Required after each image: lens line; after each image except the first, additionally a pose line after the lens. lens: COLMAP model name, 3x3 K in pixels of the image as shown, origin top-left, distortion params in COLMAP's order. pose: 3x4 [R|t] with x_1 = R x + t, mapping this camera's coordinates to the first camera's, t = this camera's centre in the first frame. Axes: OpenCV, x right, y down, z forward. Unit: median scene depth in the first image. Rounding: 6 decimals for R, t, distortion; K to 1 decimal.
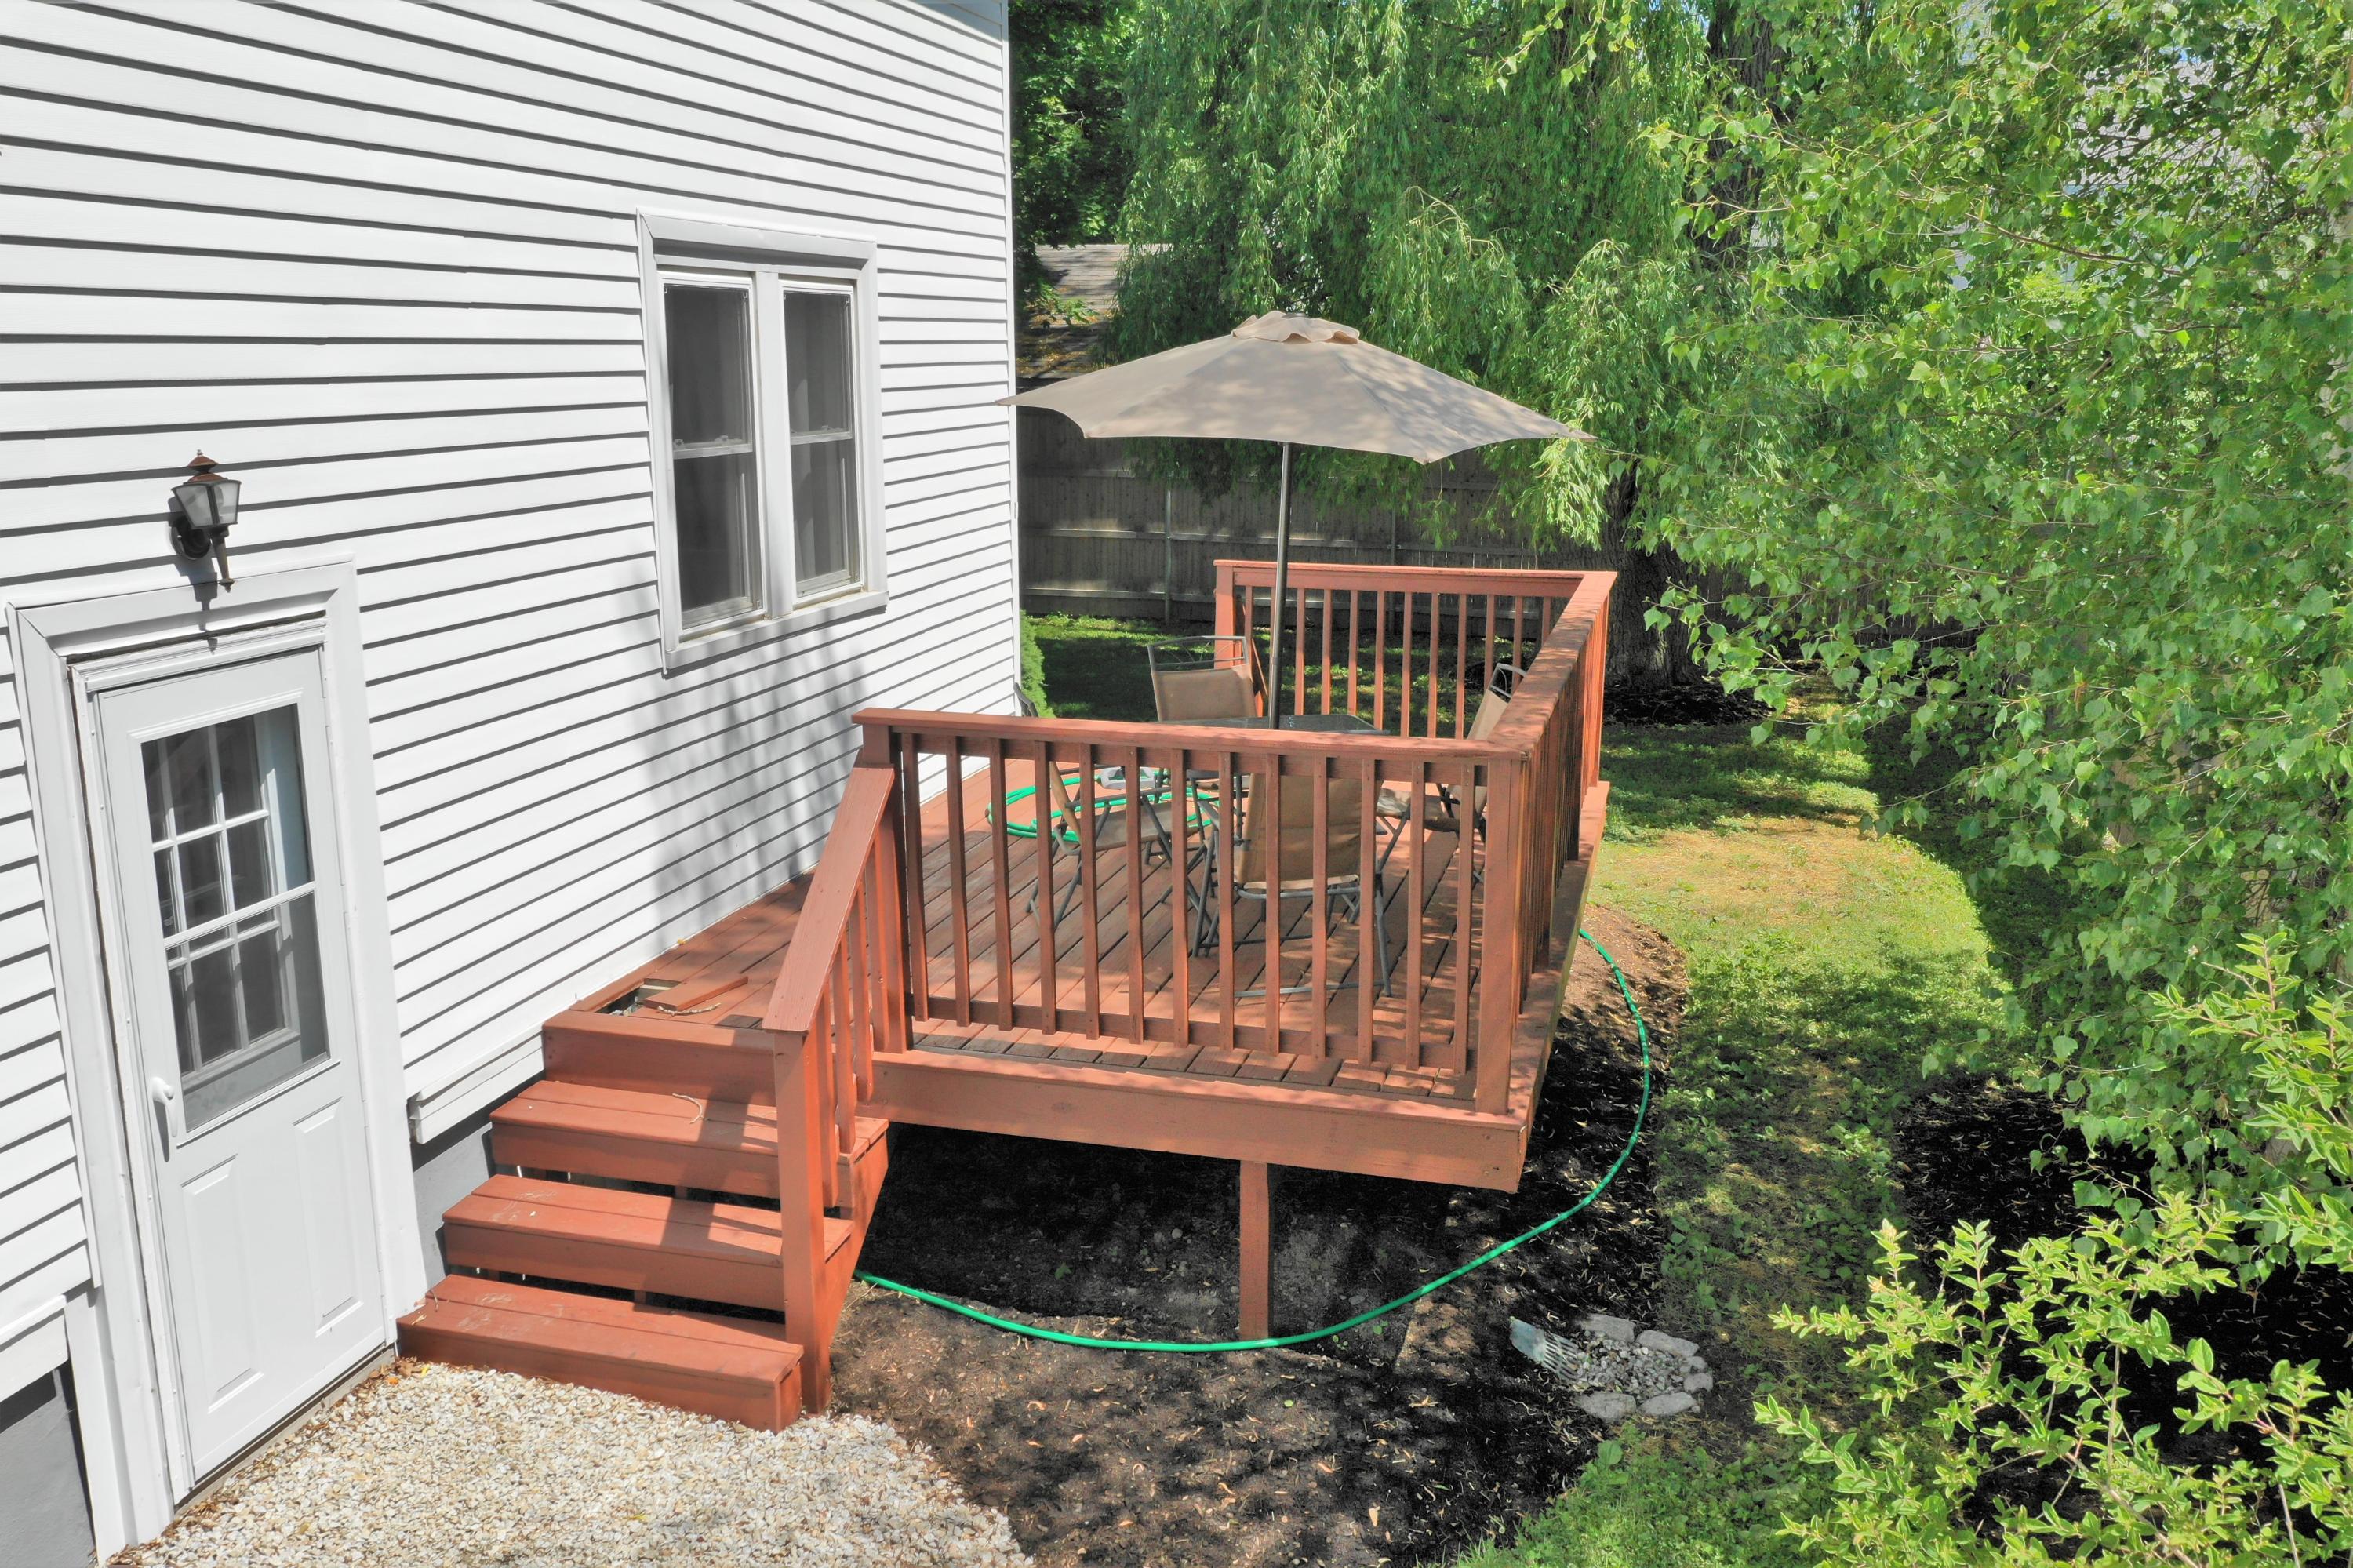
lens RADIAL K [[1867.1, 0, 1176.5], [0, 1867.1, 771.0], [0, 0, 1]] dist [-0.004060, -0.001013]
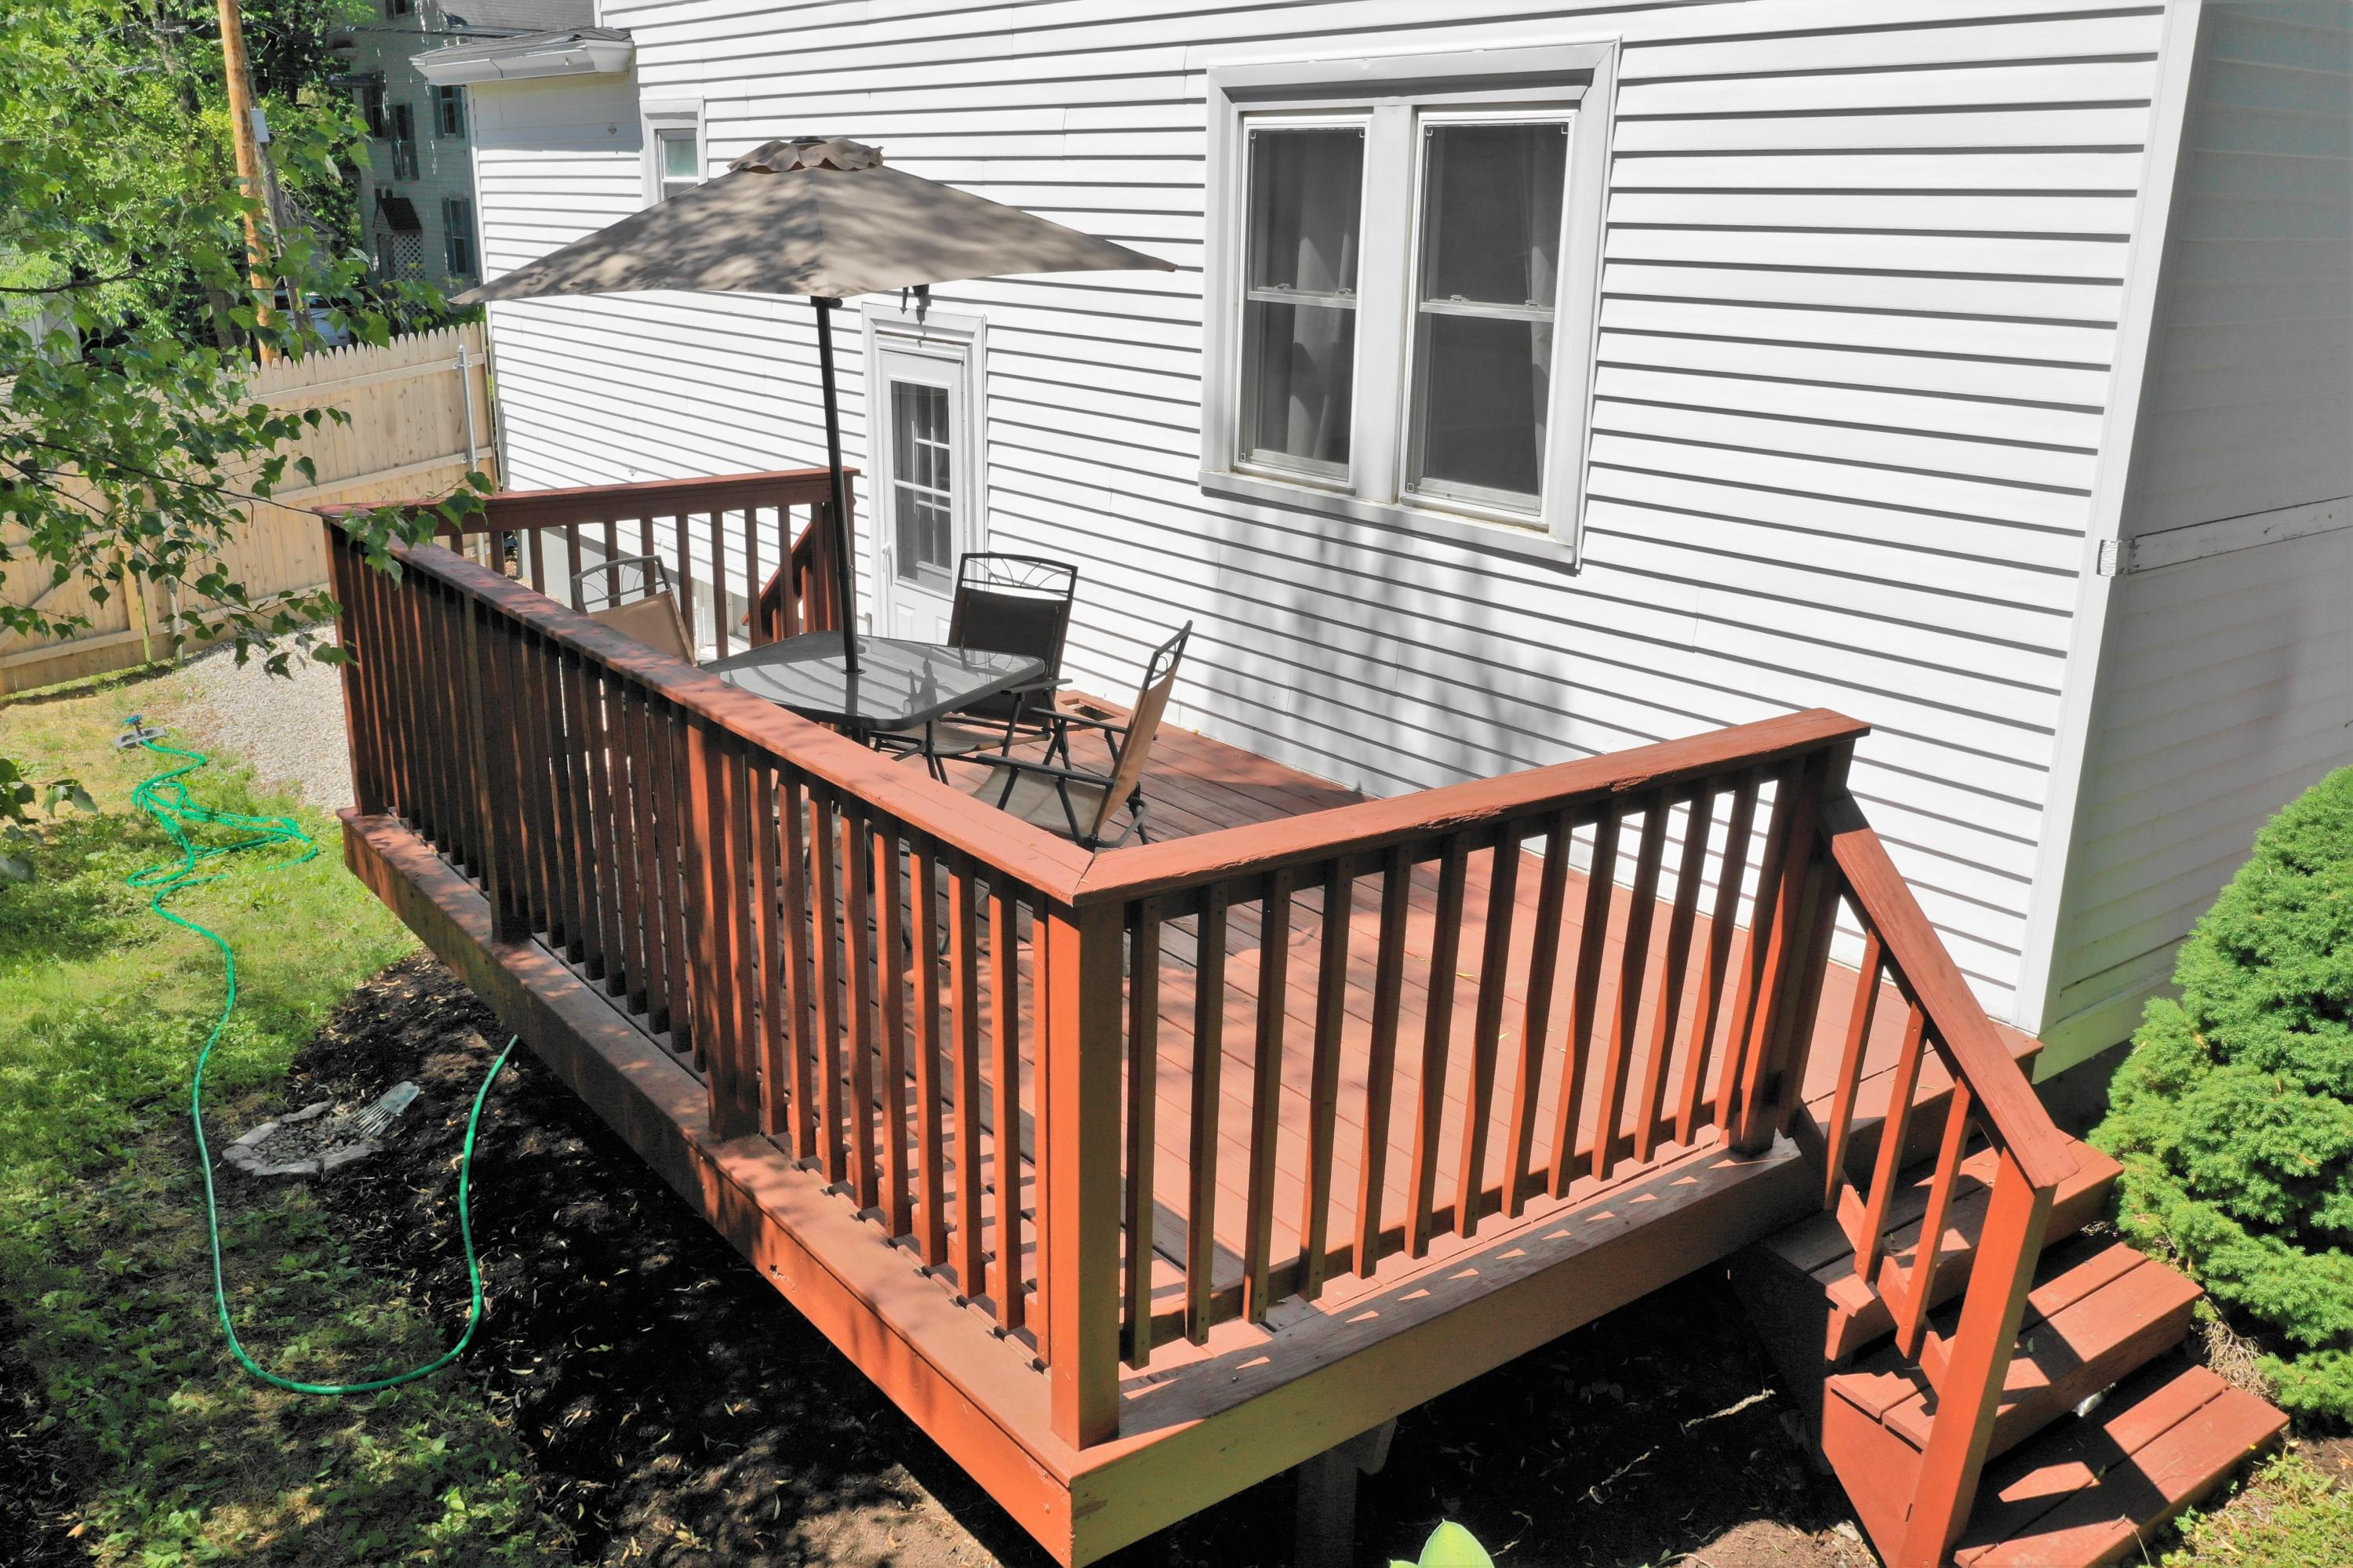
lens RADIAL K [[1867.1, 0, 1178.4], [0, 1867.1, 787.2], [0, 0, 1]] dist [-0.004060, -0.001013]
pose [[-0.588059, 0.242508, -0.771606, 0.709277], [-0.189918, 0.885919, 0.423176, -0.402834], [0.786205, 0.395394, -0.474916, 1.755301]]
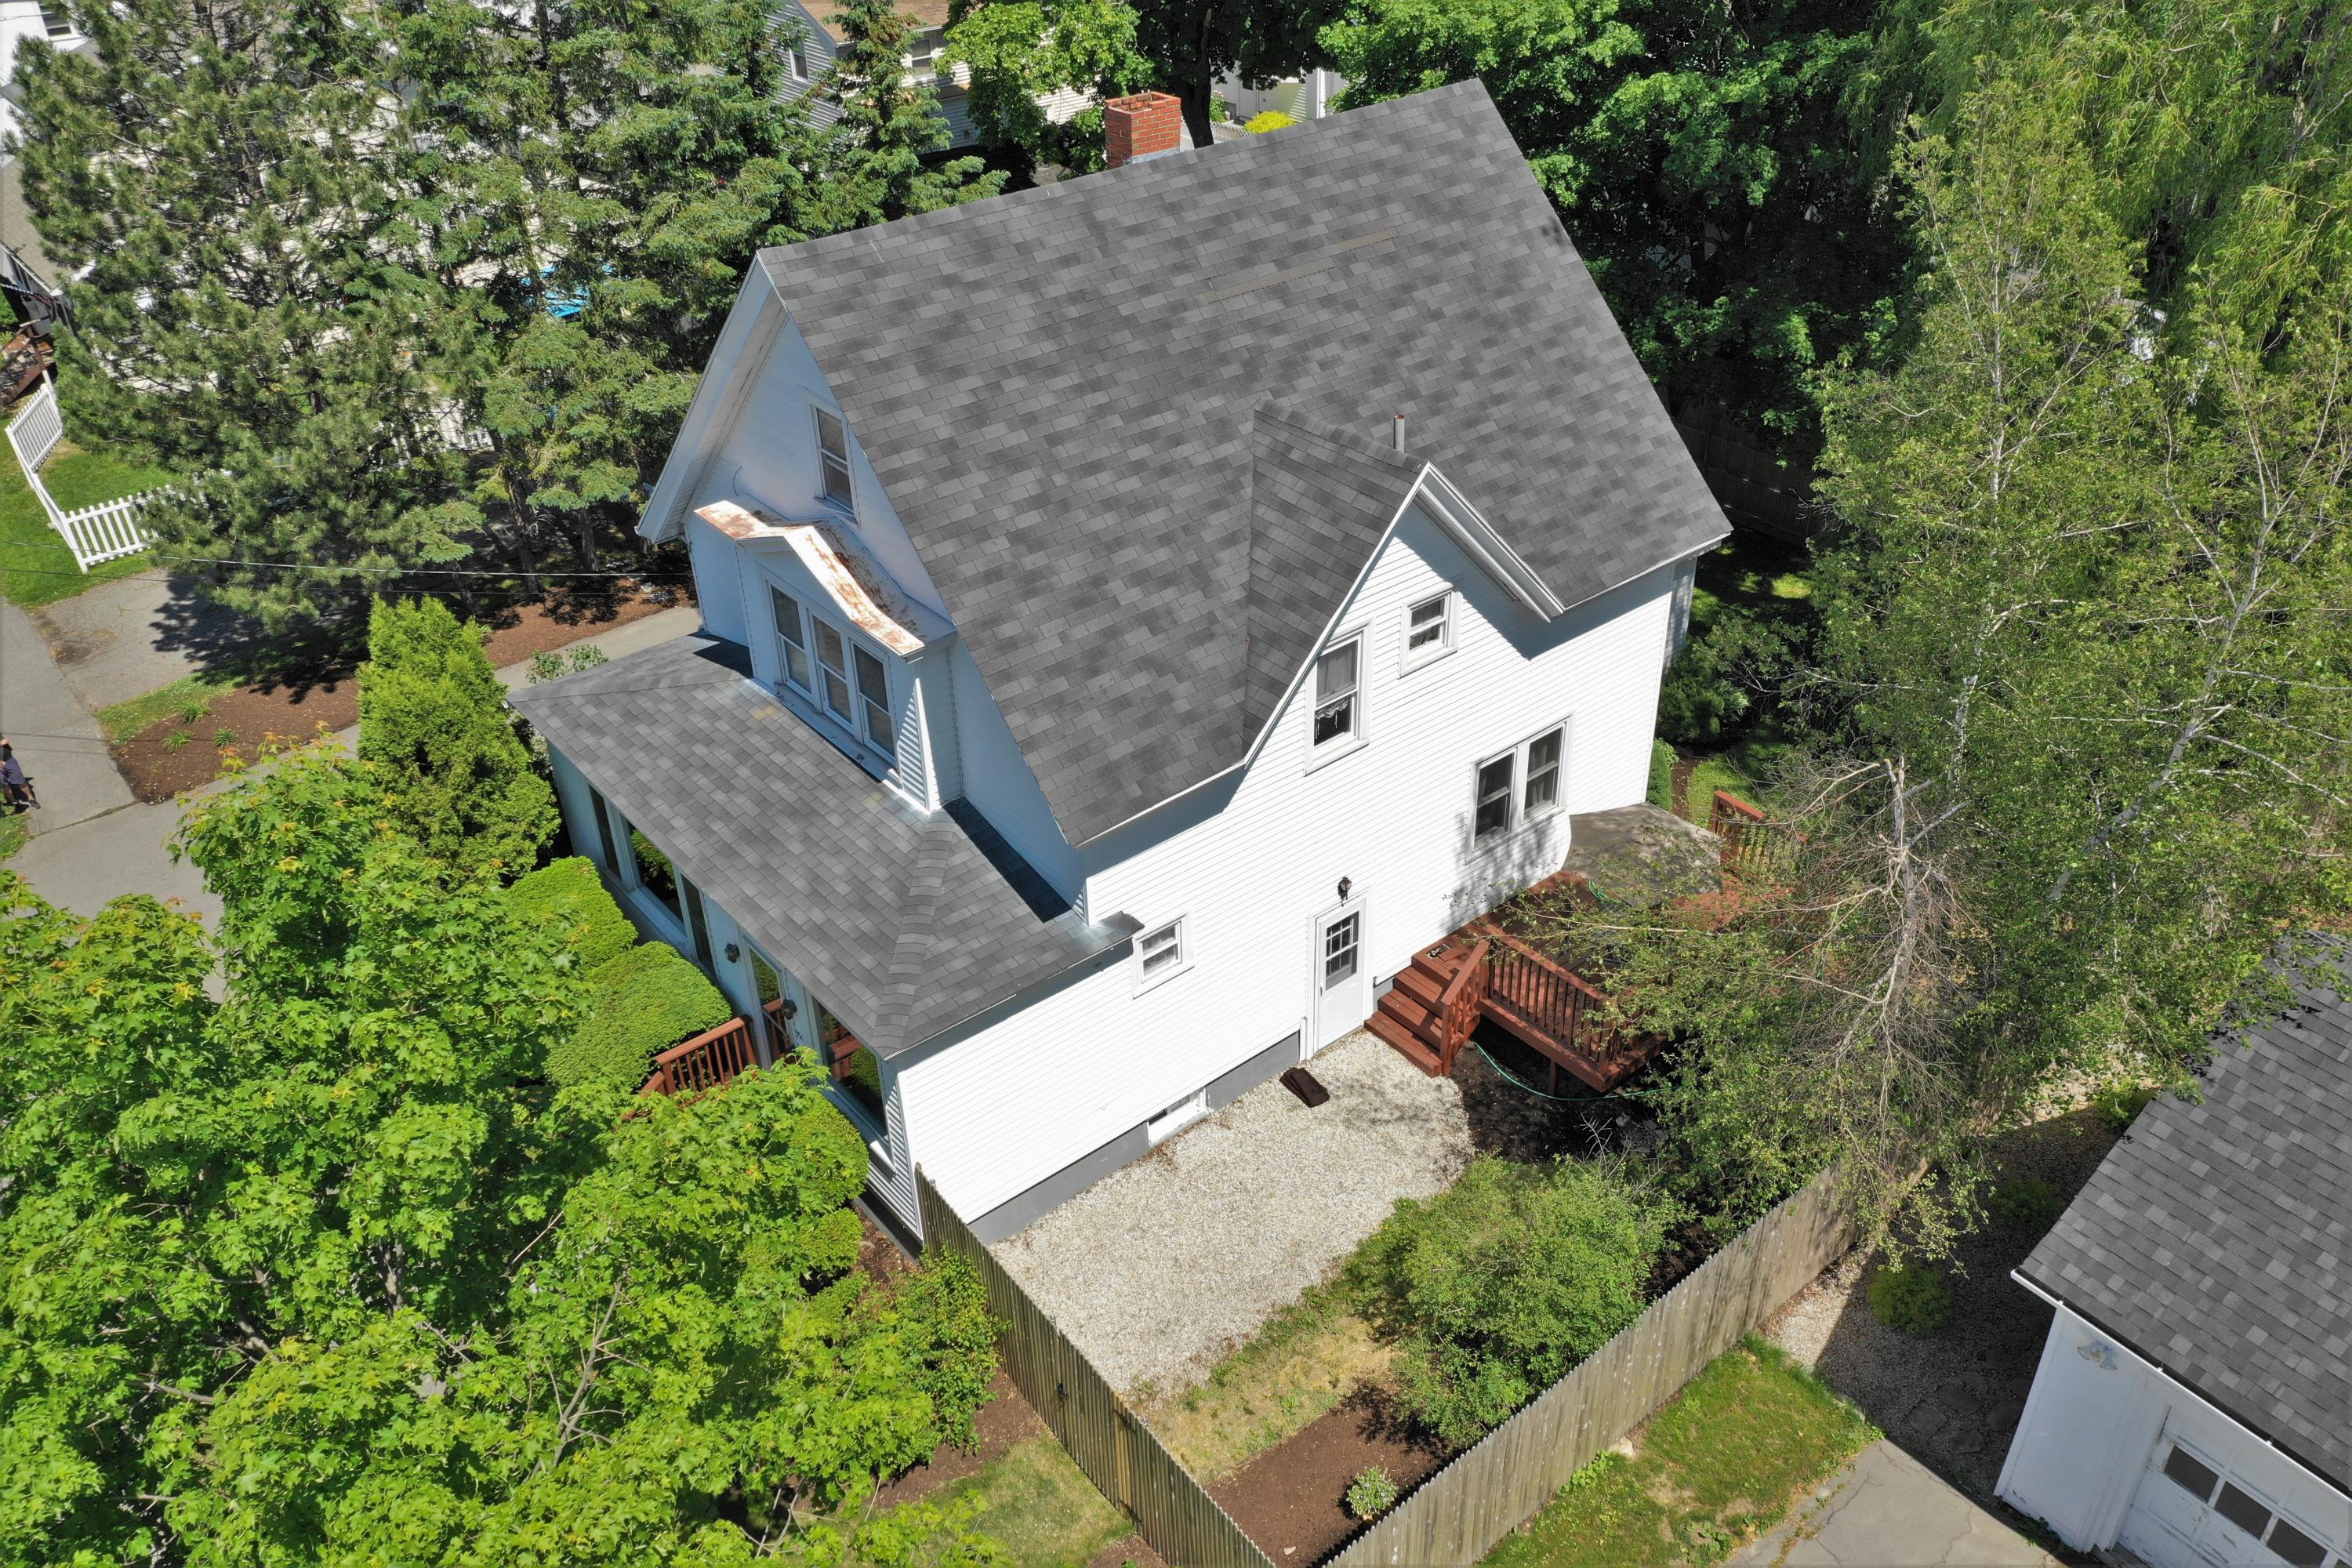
lens RADIAL K [[1866.2, 0, 1176.6], [0, 1866.2, 782.2], [0, 0, 1]] dist [-0.004060, -0.001013]
pose [[0.808156, 0.309175, -0.501293, 1.109032], [-0.098355, 0.910030, 0.402705, -1.721821], [0.580698, -0.276144, 0.765855, -2.179680]]
